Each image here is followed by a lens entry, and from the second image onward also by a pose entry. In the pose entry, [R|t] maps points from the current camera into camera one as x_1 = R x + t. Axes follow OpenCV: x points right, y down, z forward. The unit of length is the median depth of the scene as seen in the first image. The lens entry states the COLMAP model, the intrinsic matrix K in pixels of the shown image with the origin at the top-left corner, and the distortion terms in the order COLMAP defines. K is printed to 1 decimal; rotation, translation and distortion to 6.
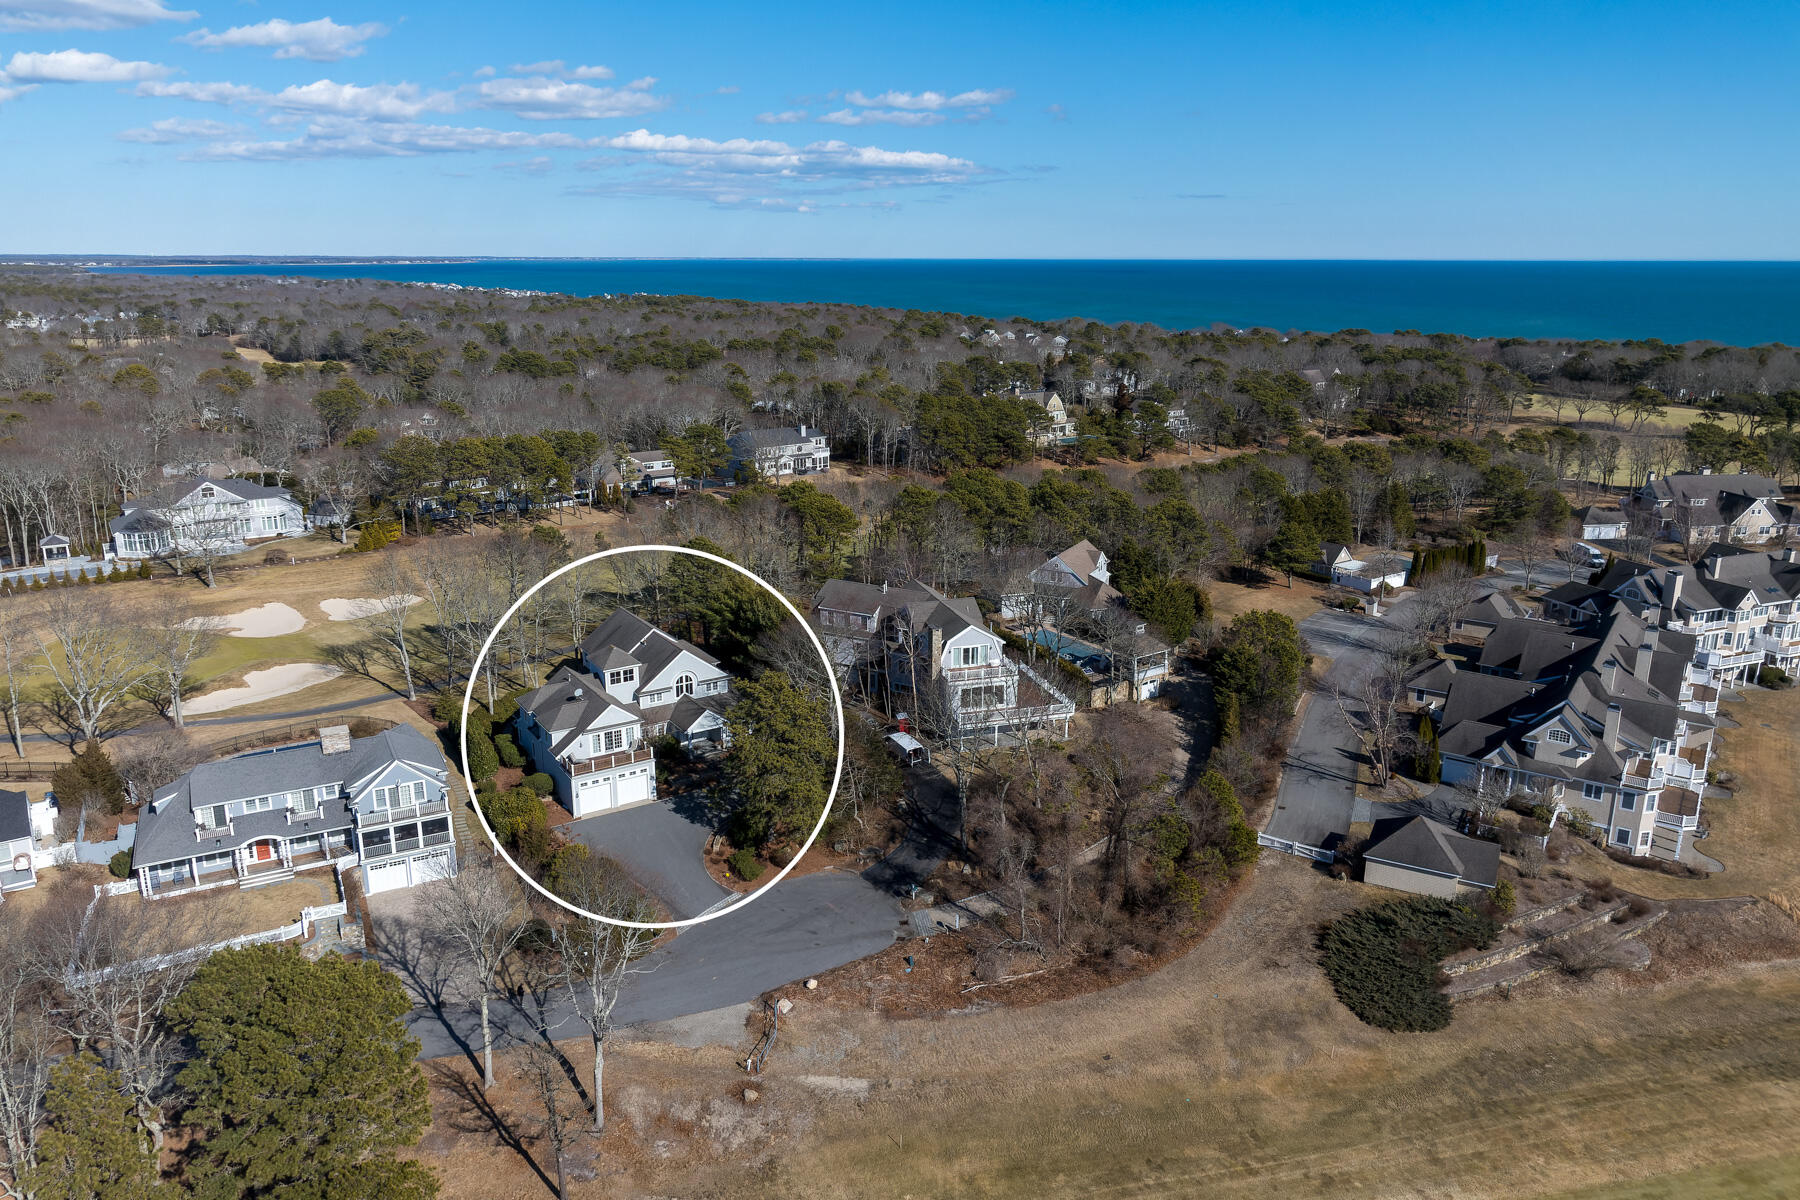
lens RADIAL K [[1192.4, 0, 906.8], [0, 1192.4, 610.9], [0, 0, 1]] dist [-0.004260, 0.003545]
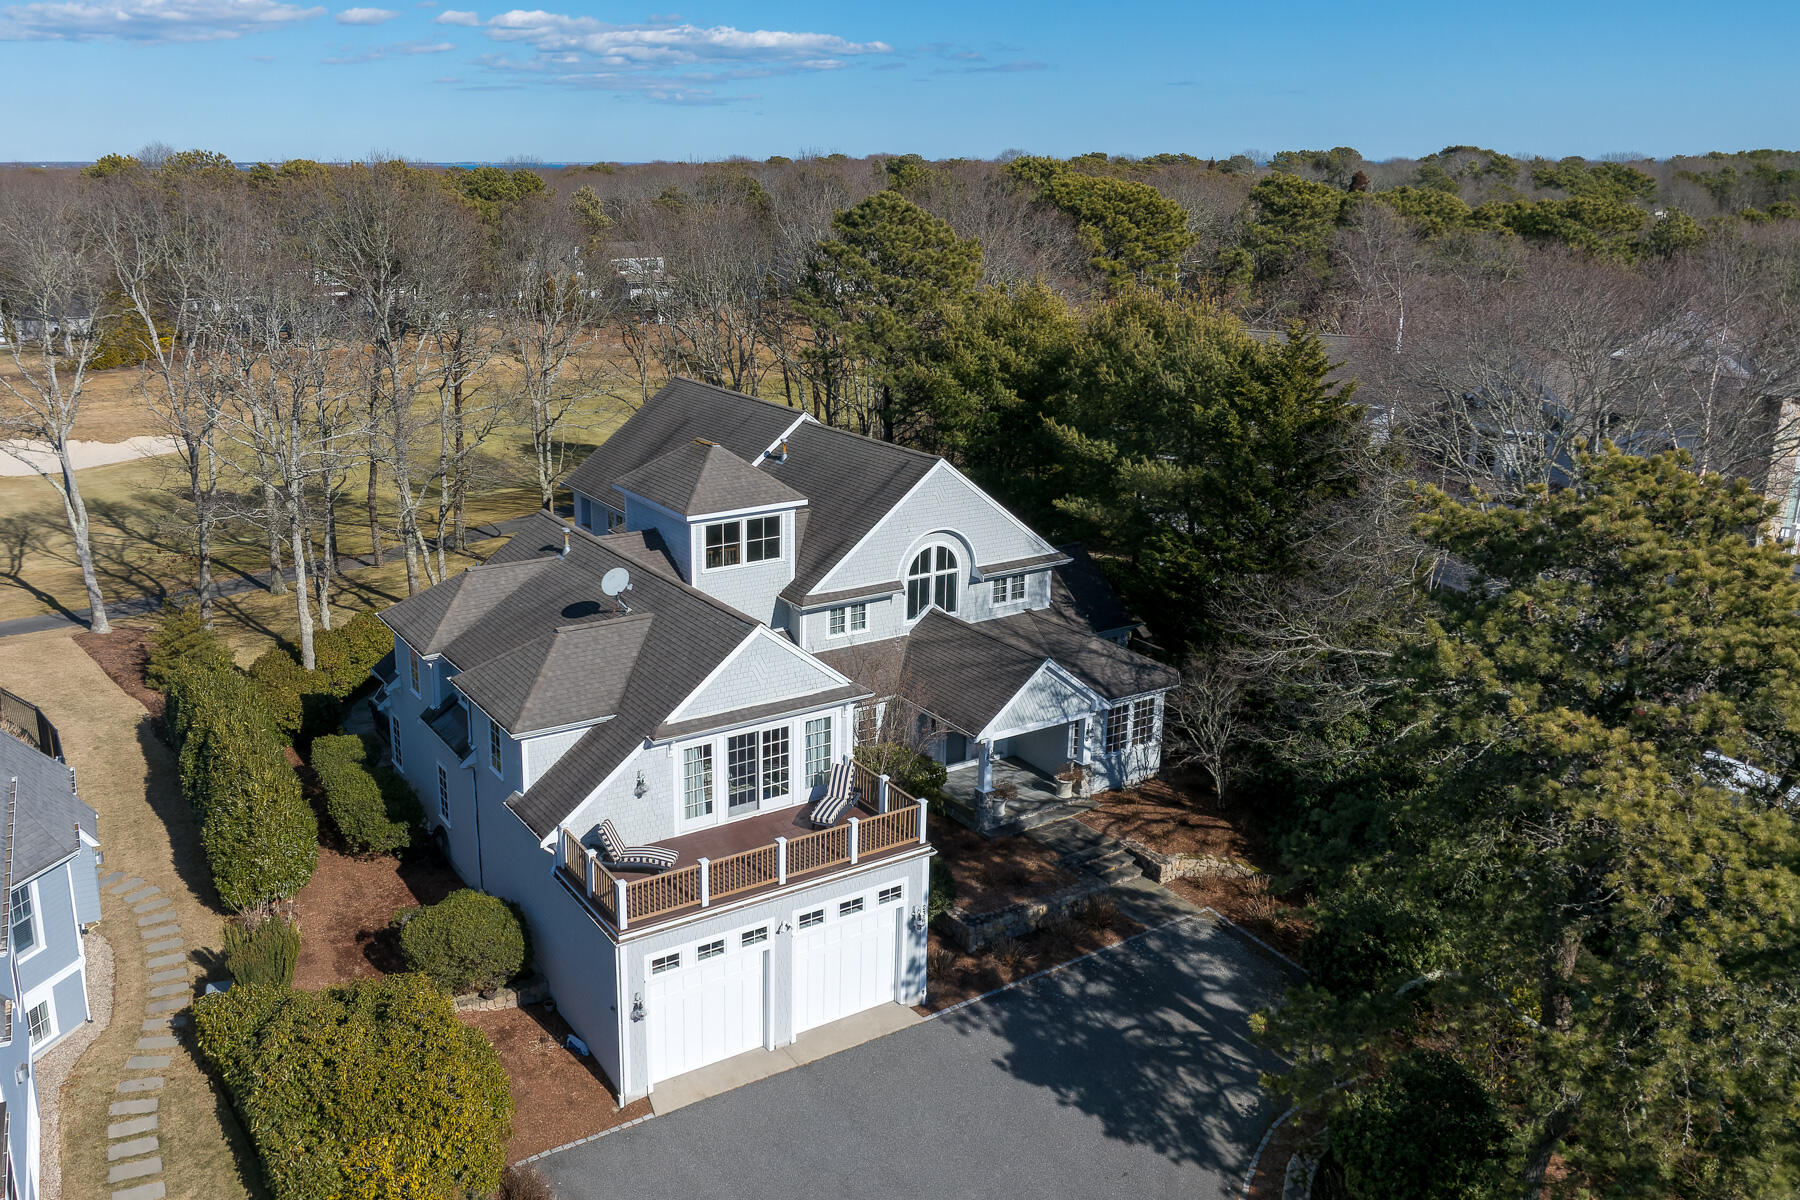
lens RADIAL K [[1424.3, 0, 774.0], [0, 1424.3, 561.2], [0, 0, 1]] dist [0.008407, -0.001475]
pose [[0.998733, 0.009559, -0.049405, -0.213383], [-0.010268, 0.999848, -0.014125, 0.064295], [0.049263, 0.014615, 0.998679, 0.652153]]
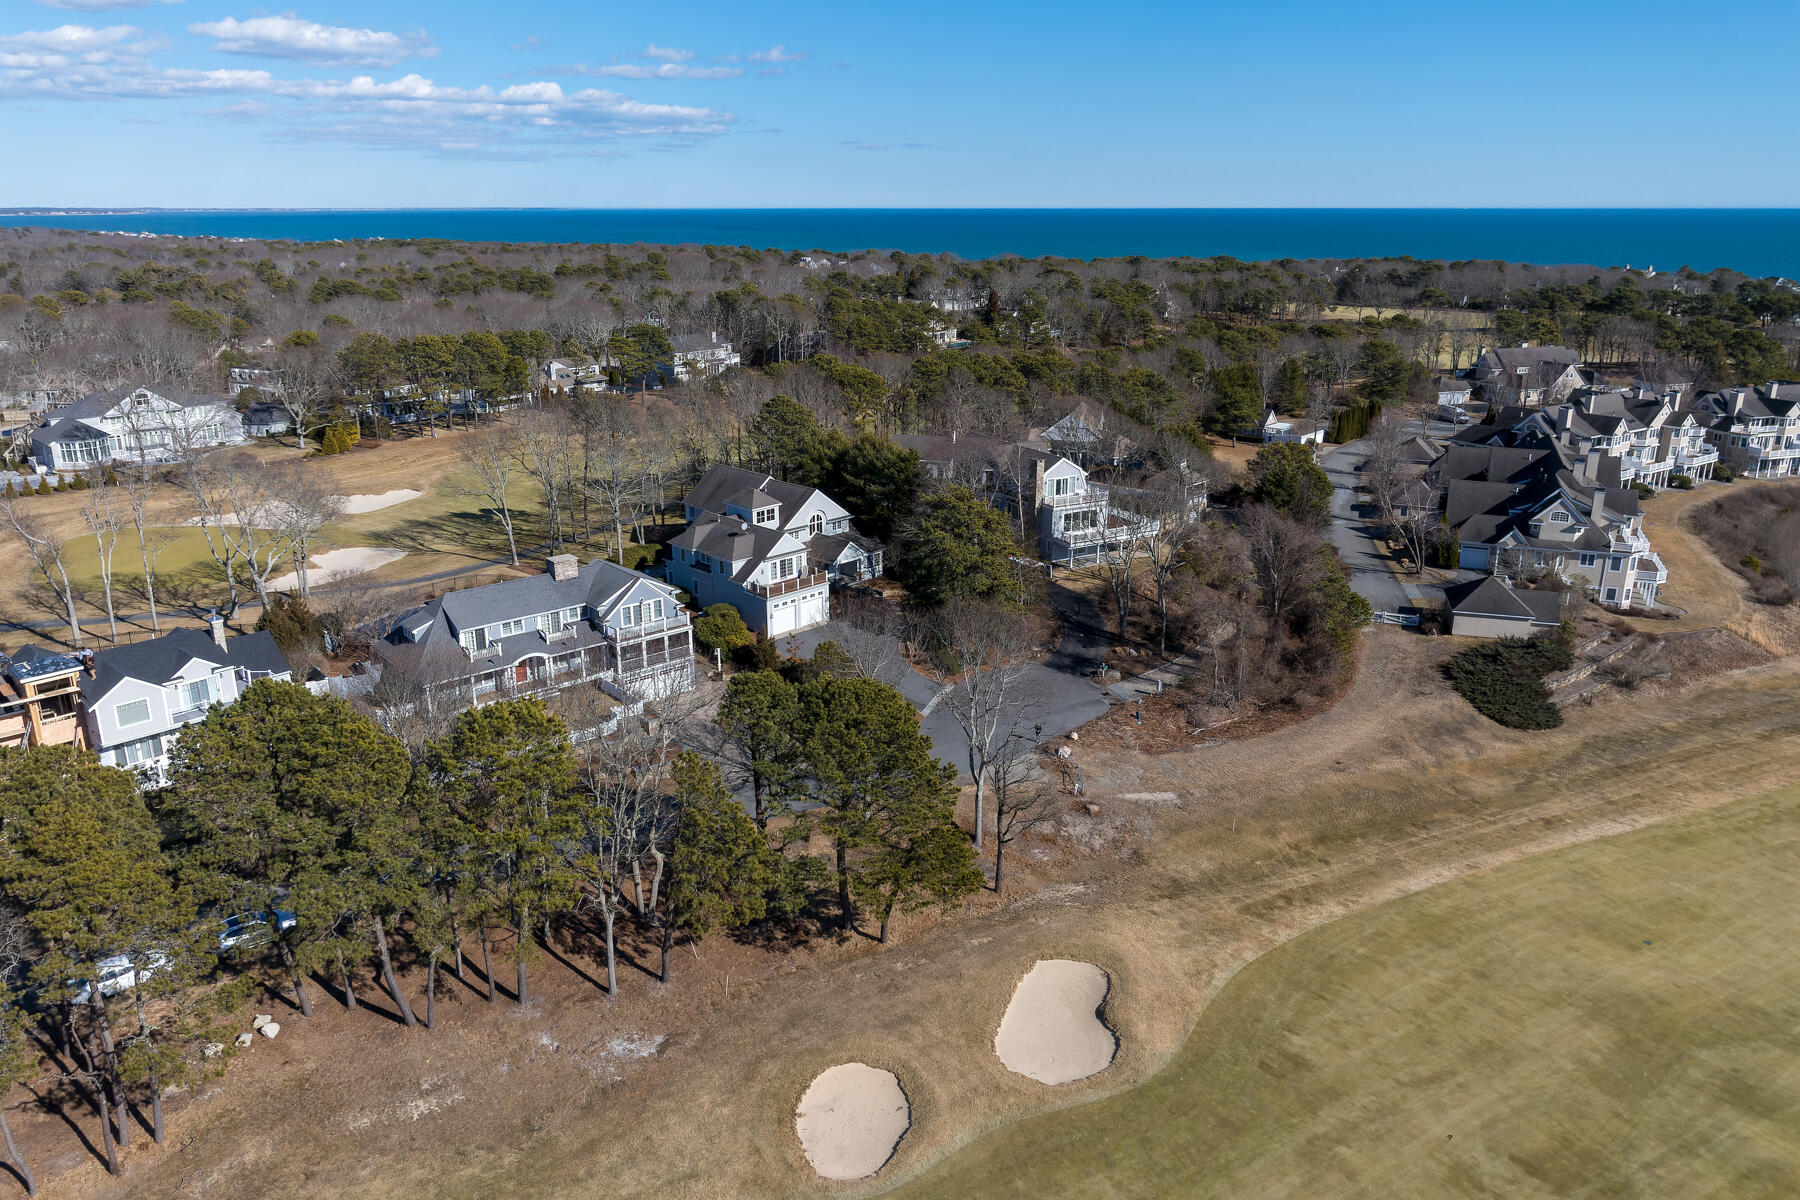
lens RADIAL K [[1192.4, 0, 895.0], [0, 1192.4, 612.6], [0, 0, 1]] dist [-0.004260, 0.003545]
pose [[0.977320, -0.070418, 0.199717, -0.341581], [0.062644, 0.997021, 0.044989, 0.099419], [-0.202290, -0.031458, 0.978820, -0.049627]]
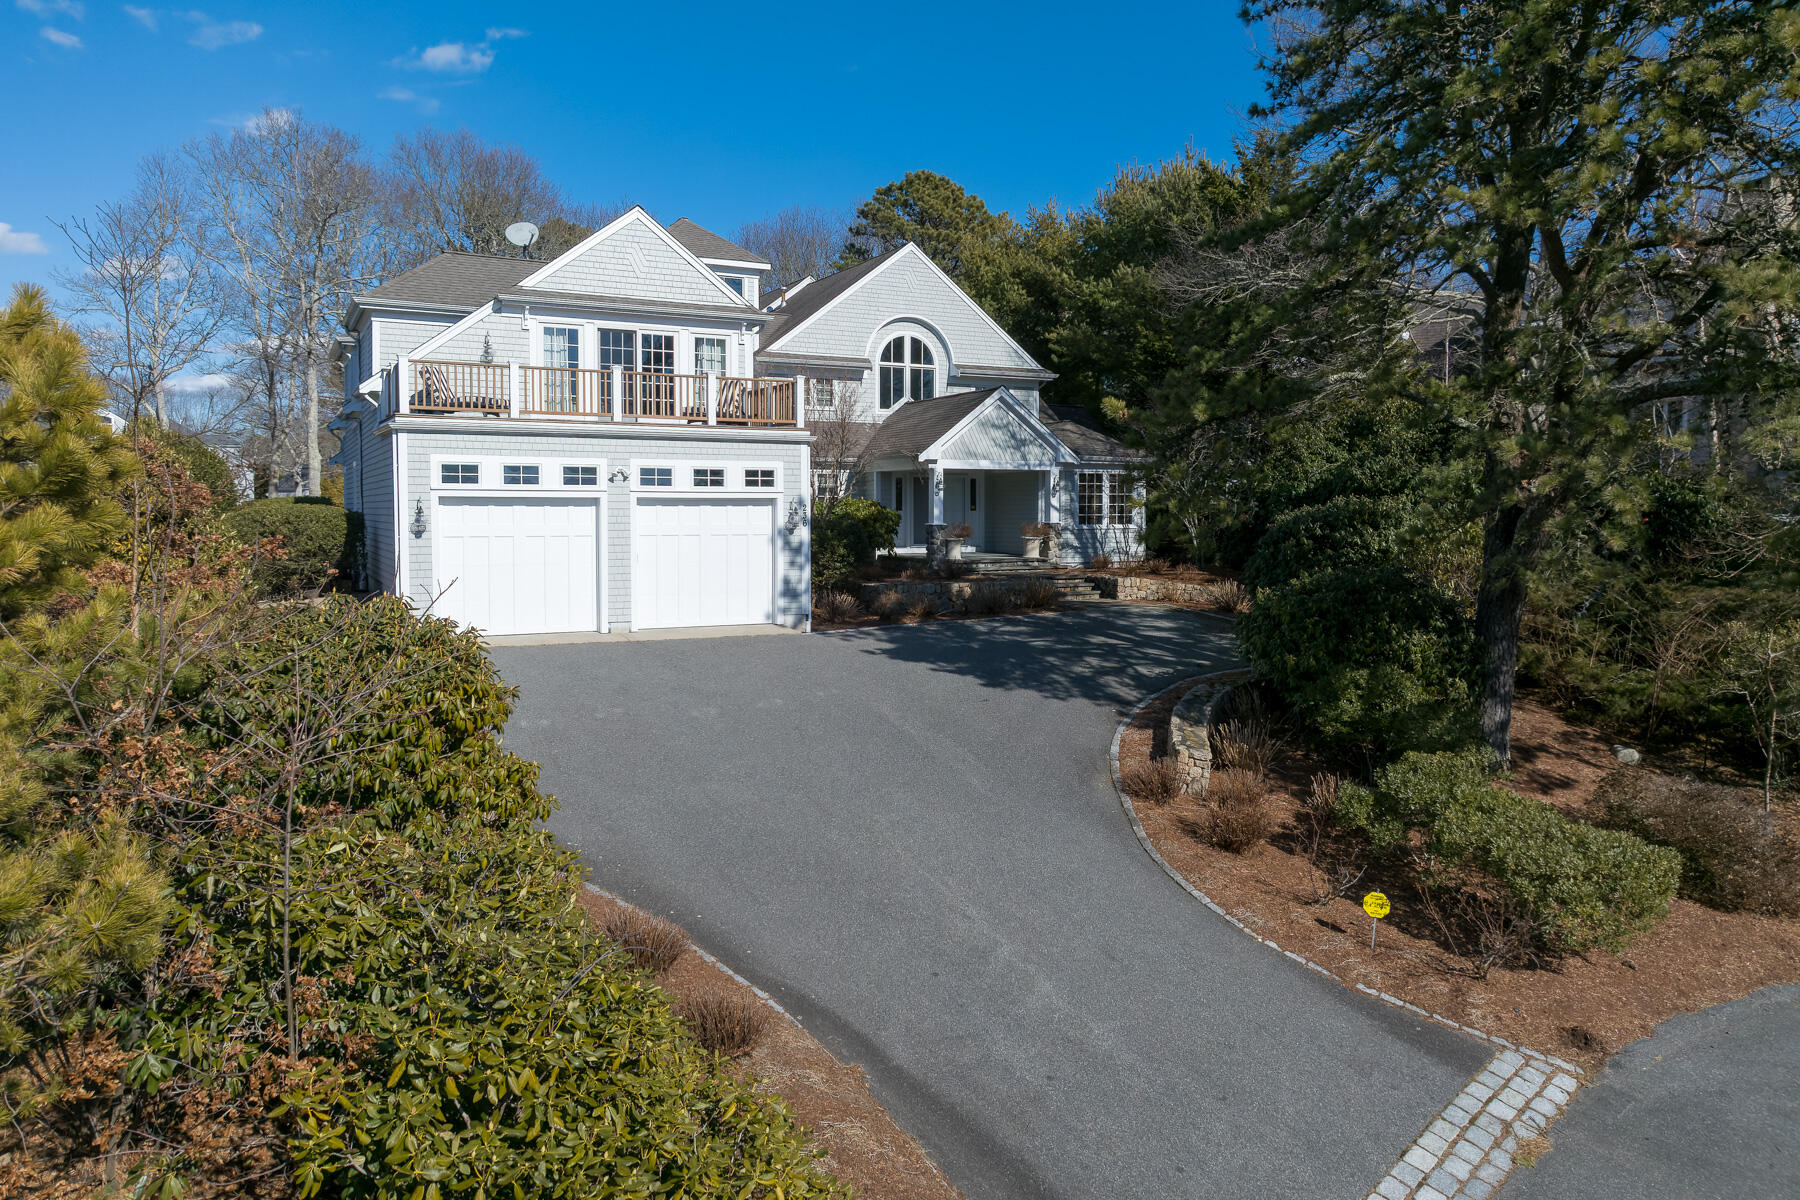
lens RADIAL K [[1192.4, 0, 898.4], [0, 1192.4, 592.3], [0, 0, 1]] dist [-0.004260, 0.003545]
pose [[0.993973, 0.006469, -0.109434, -0.159039], [-0.030505, 0.975151, -0.219431, 0.185543], [0.105295, 0.221447, 0.969471, 0.738612]]
